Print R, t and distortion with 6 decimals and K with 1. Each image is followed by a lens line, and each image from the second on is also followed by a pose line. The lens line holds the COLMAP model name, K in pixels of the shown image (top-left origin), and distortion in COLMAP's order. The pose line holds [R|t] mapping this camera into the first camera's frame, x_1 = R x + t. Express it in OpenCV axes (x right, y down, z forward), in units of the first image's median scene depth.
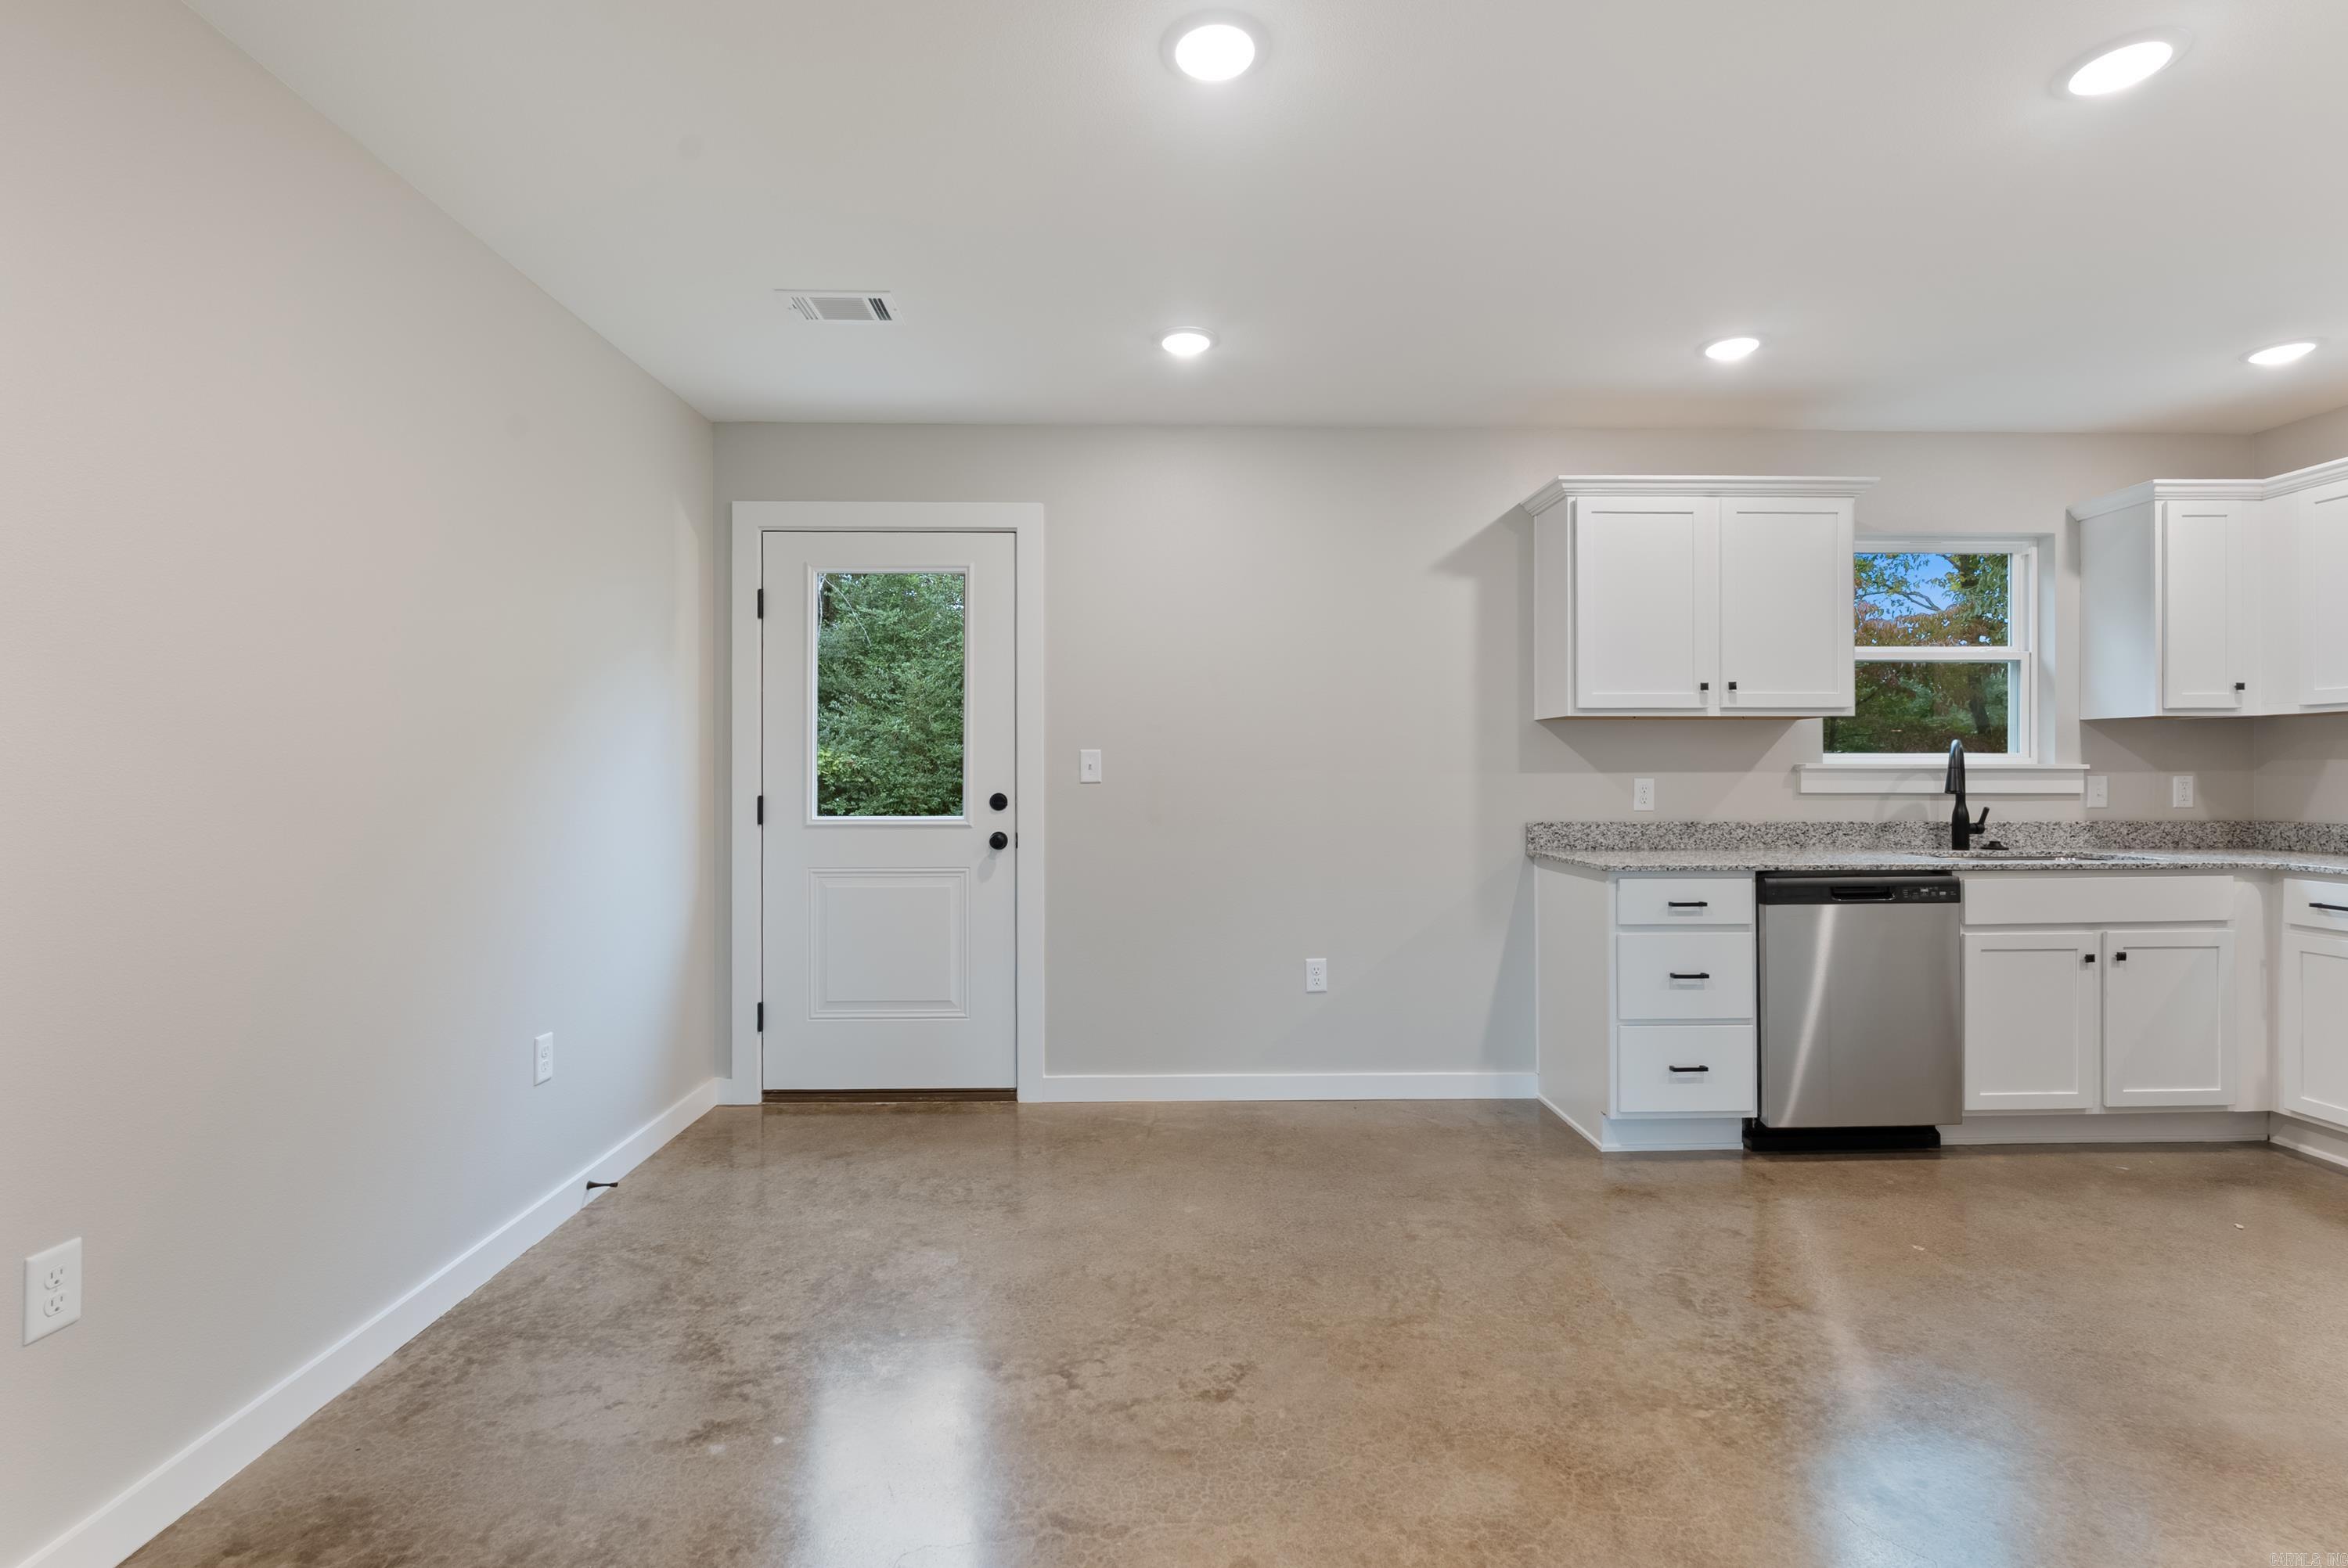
lens RADIAL K [[1035.2, 0, 1175.2], [0, 1035.2, 772.9], [0, 0, 1]] dist [-0.008198, 0.001697]
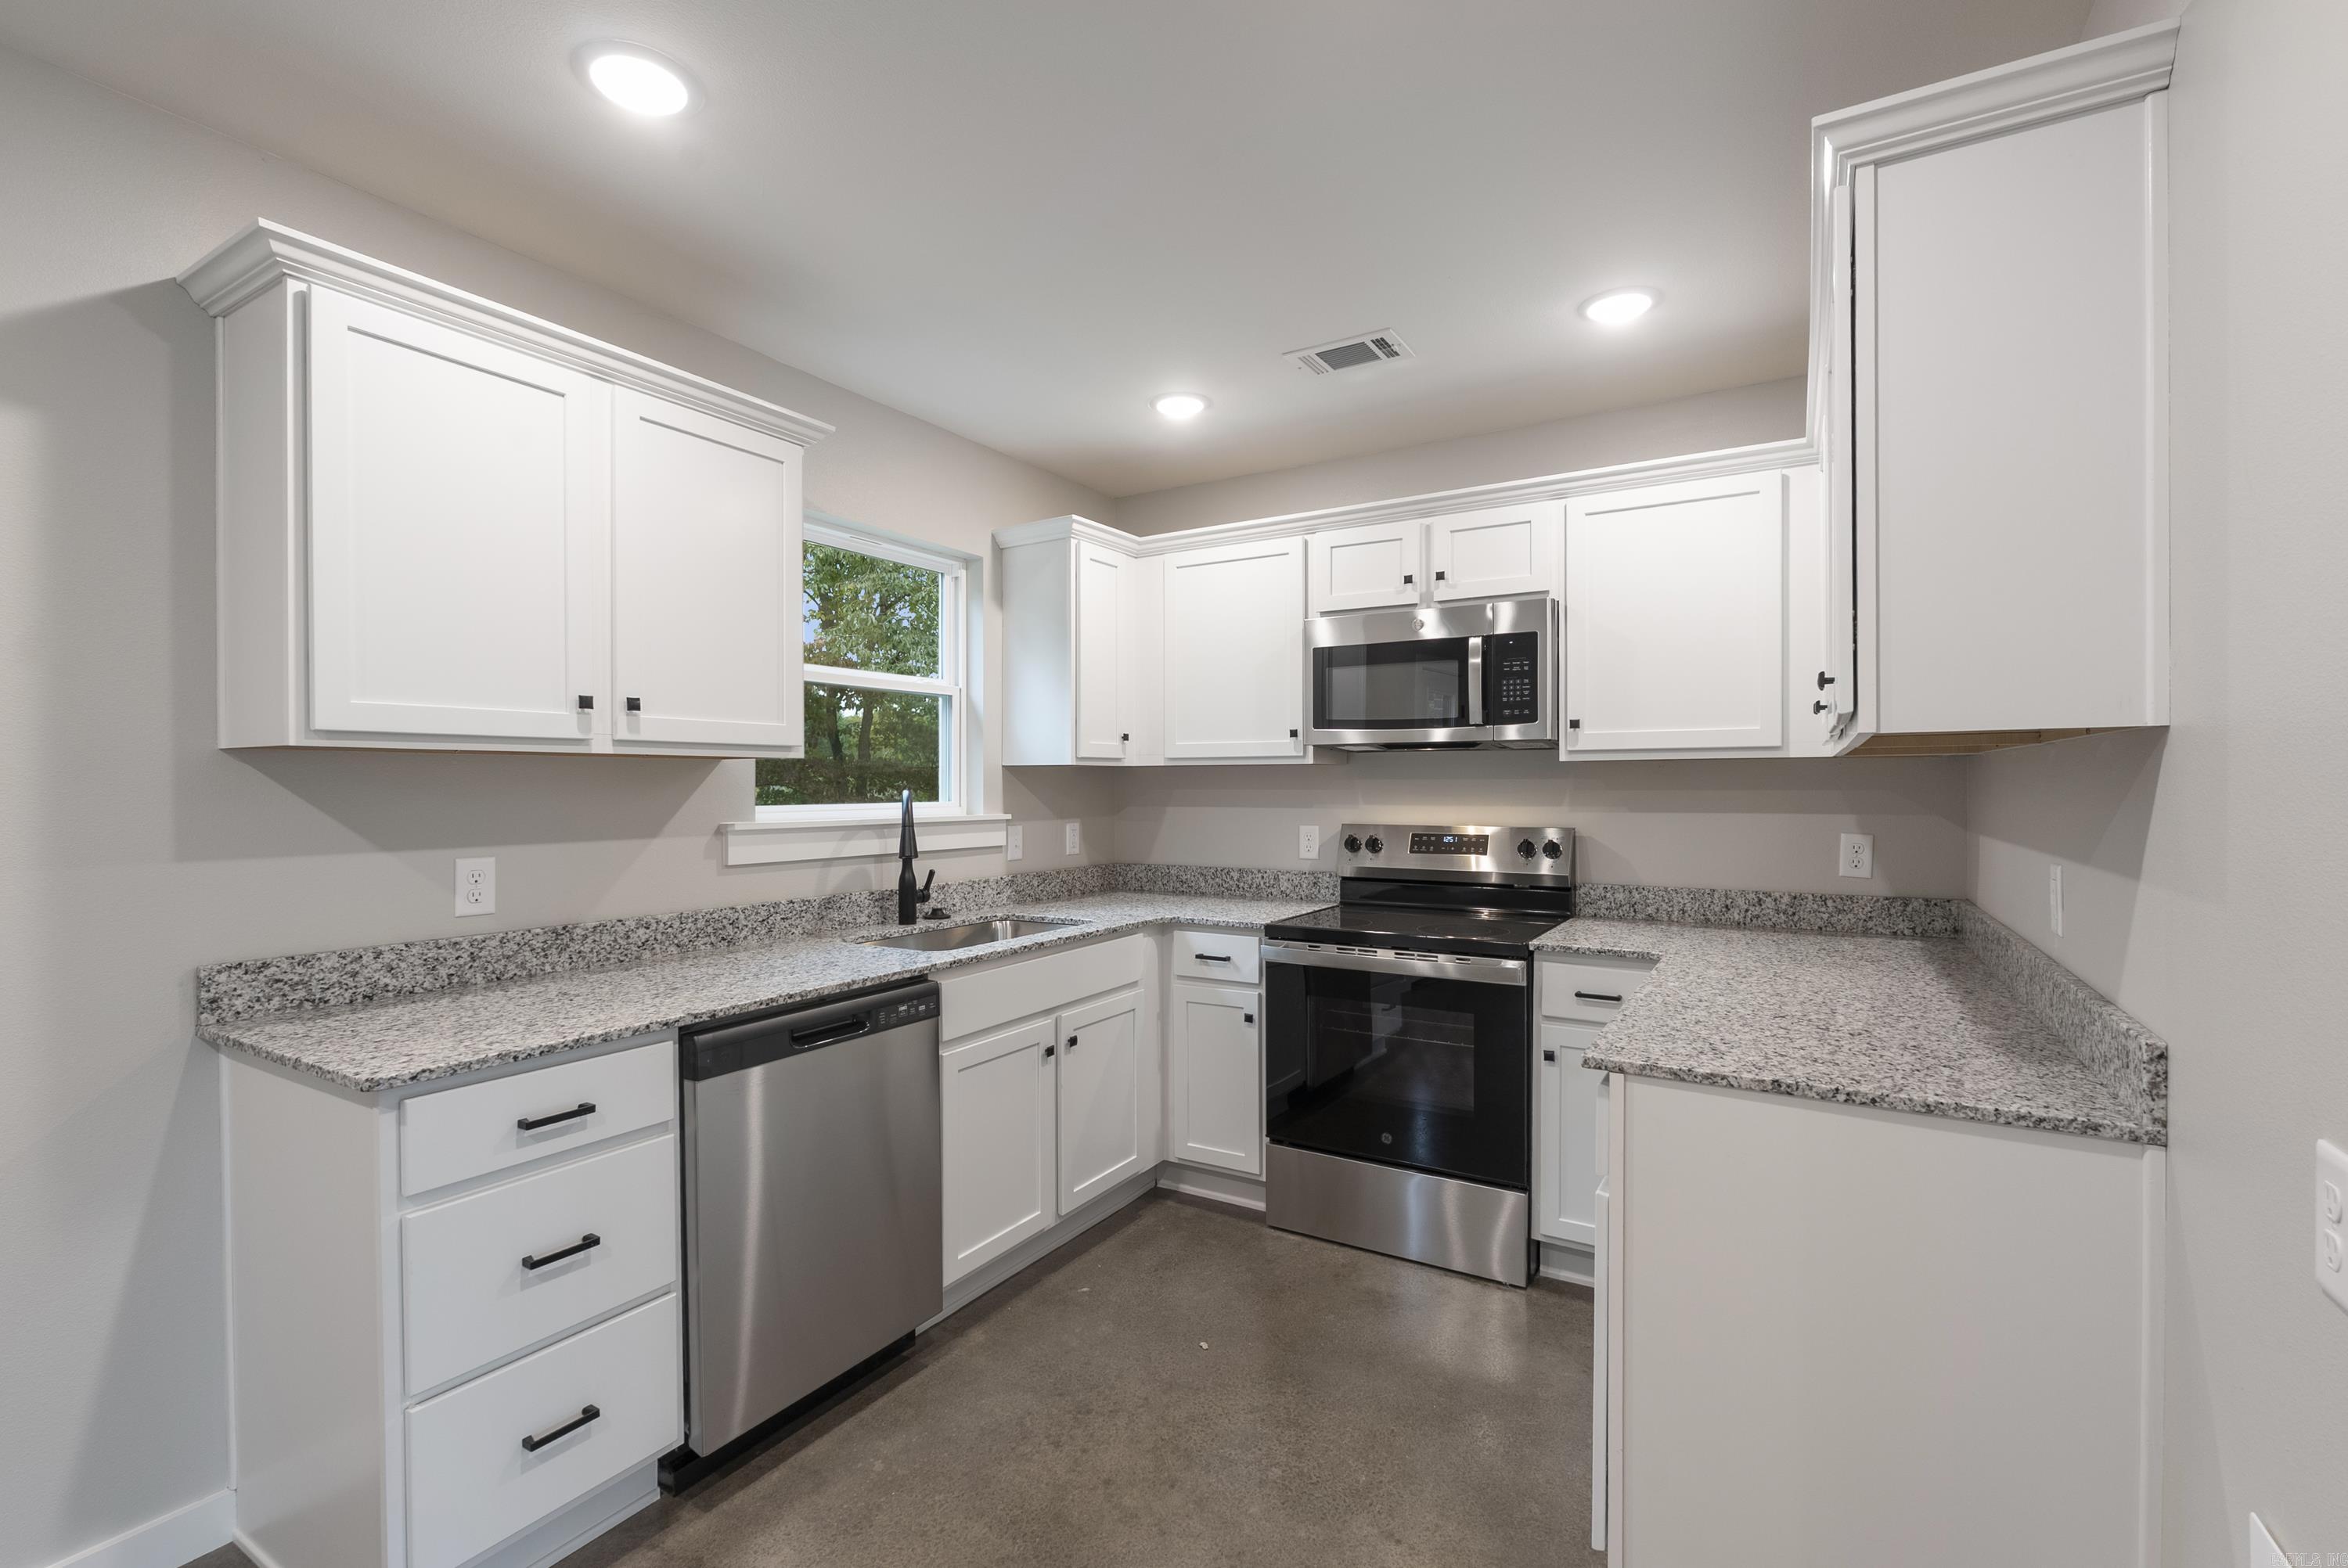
lens RADIAL K [[1035.2, 0, 1176.0], [0, 1035.2, 792.4], [0, 0, 1]] dist [-0.008198, 0.001697]
pose [[0.541239, -0.005786, 0.840849, 0.192726], [0.001843, 0.999982, 0.005695, -0.033757], [-0.840867, -0.001532, 0.541240, 0.384735]]
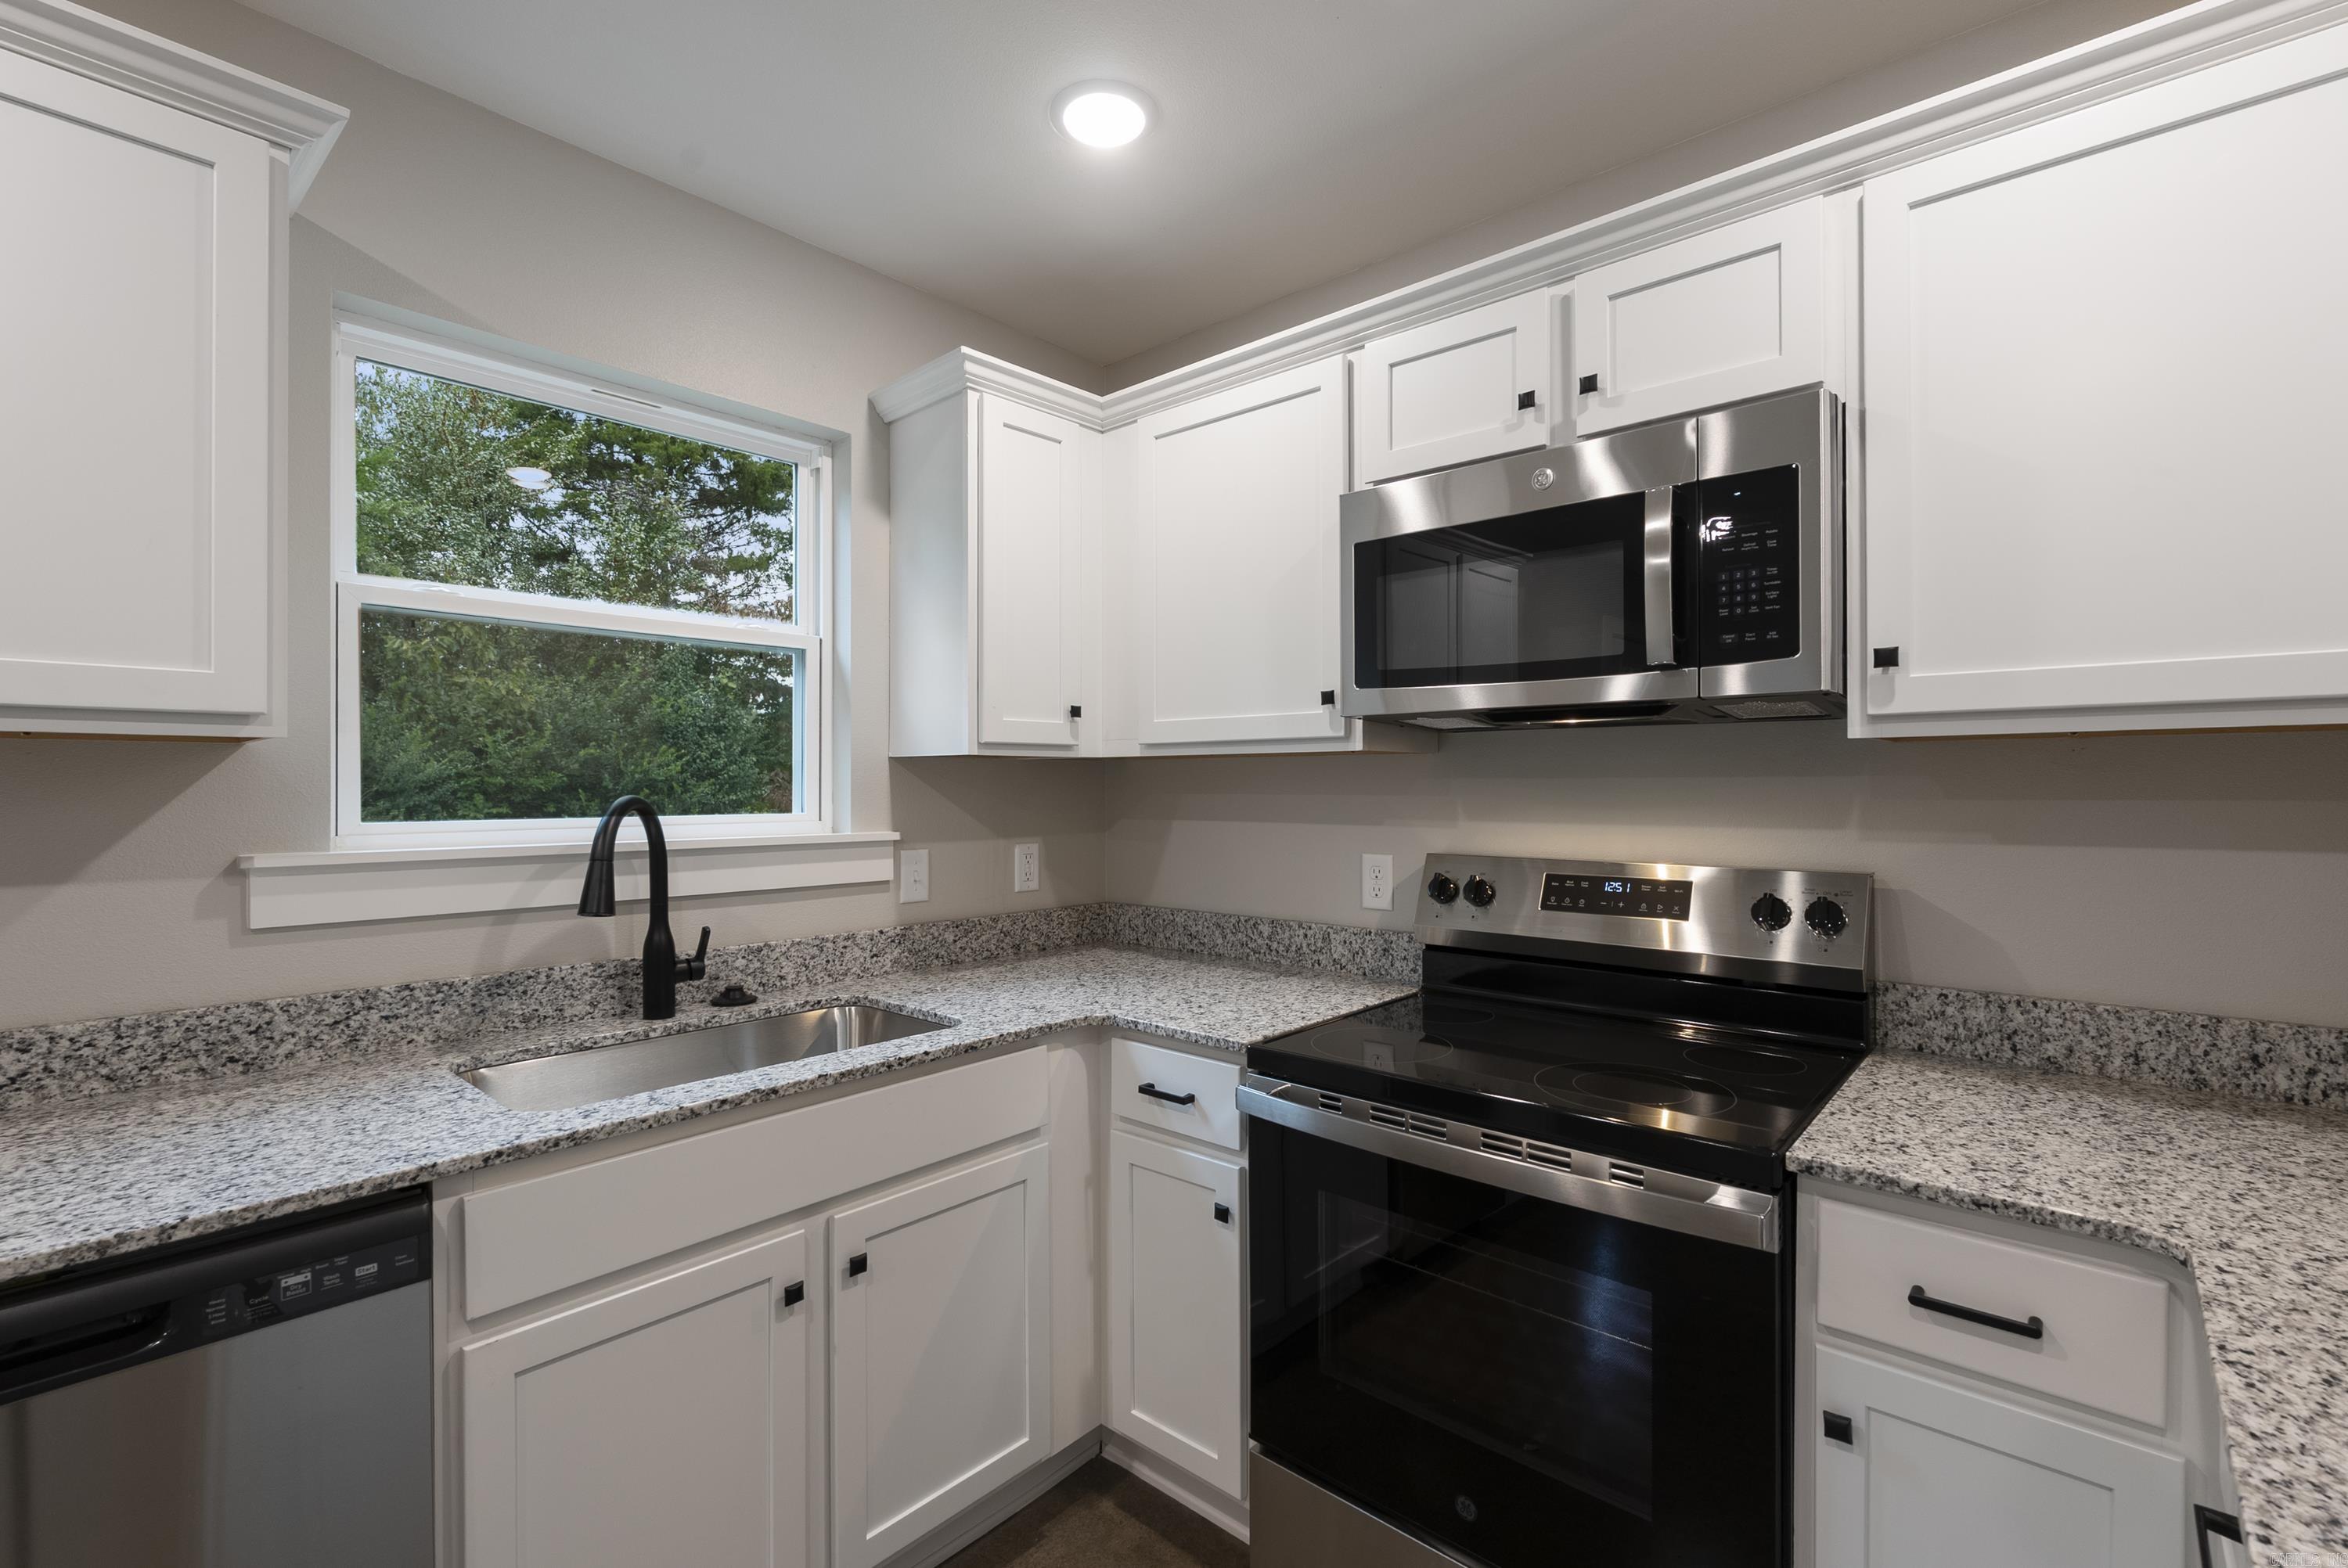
lens RADIAL K [[1035.2, 0, 1173.4], [0, 1035.2, 782.9], [0, 0, 1]] dist [-0.008198, 0.001697]
pose [[0.685193, 0.001819, 0.728359, 0.577828], [0.001241, 0.999993, -0.003665, -0.035512], [-0.728361, 0.003415, 0.685185, 0.488558]]
